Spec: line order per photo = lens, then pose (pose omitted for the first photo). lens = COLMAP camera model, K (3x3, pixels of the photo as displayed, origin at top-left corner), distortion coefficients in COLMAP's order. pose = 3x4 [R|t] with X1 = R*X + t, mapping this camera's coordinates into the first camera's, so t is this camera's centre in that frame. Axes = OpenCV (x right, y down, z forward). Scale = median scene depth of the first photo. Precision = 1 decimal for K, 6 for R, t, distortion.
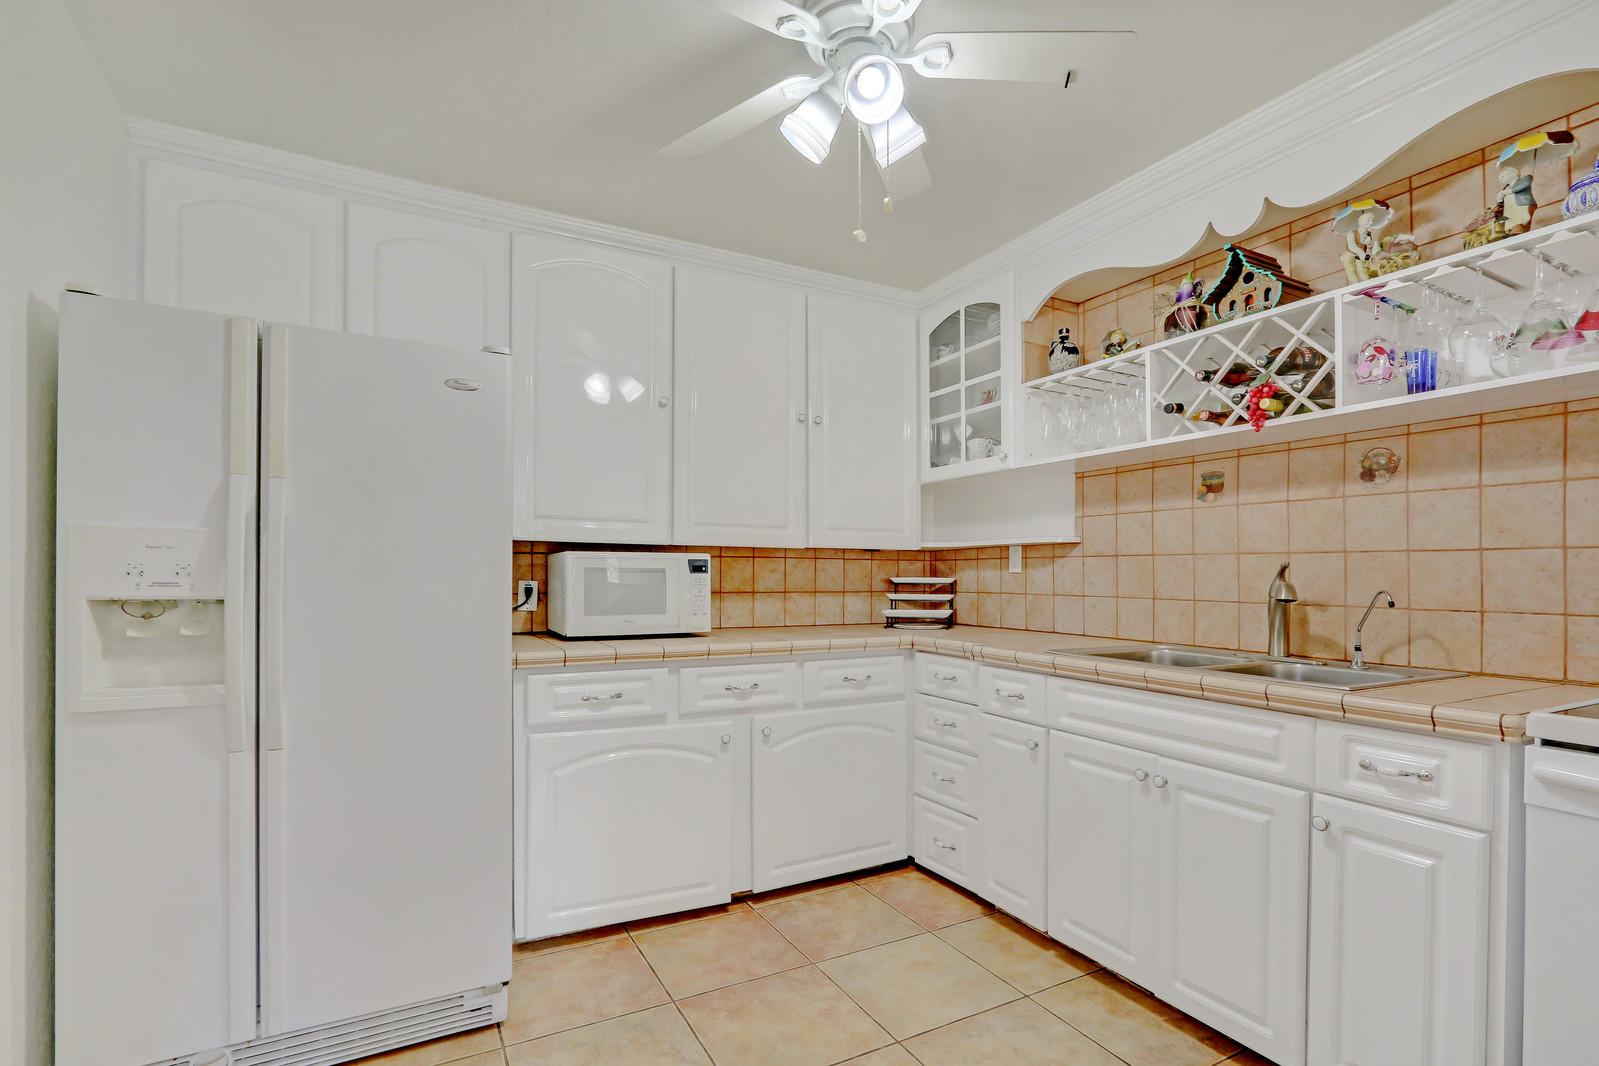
lens RADIAL K [[768.1, 0, 798.3], [0, 768.1, 565.6], [0, 0, 1]] dist [-0.003447, -0.000274]
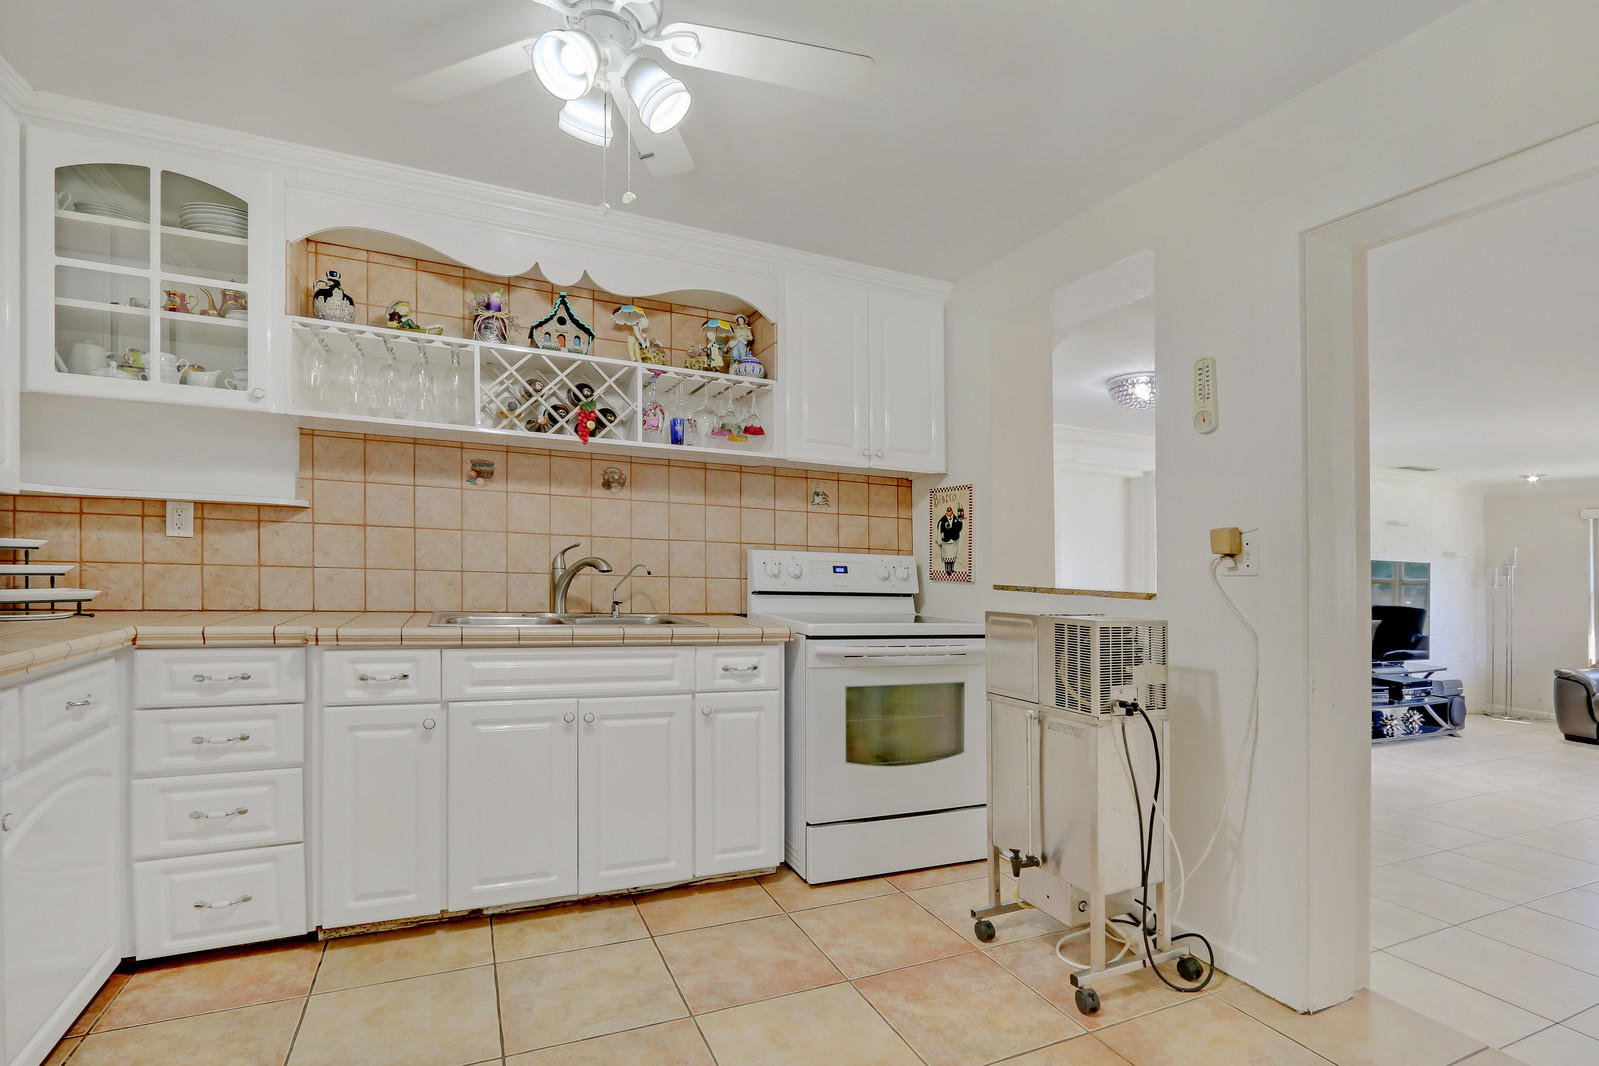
lens RADIAL K [[757.3, 0, 794.8], [0, 757.3, 523.9], [0, 0, 1]] dist [-0.001333, 0.000023]
pose [[0.083823, 0.053548, 0.995041, -0.552117], [-0.041235, 0.997886, -0.050228, 0.011890], [-0.995627, -0.036820, 0.085853, 0.429419]]
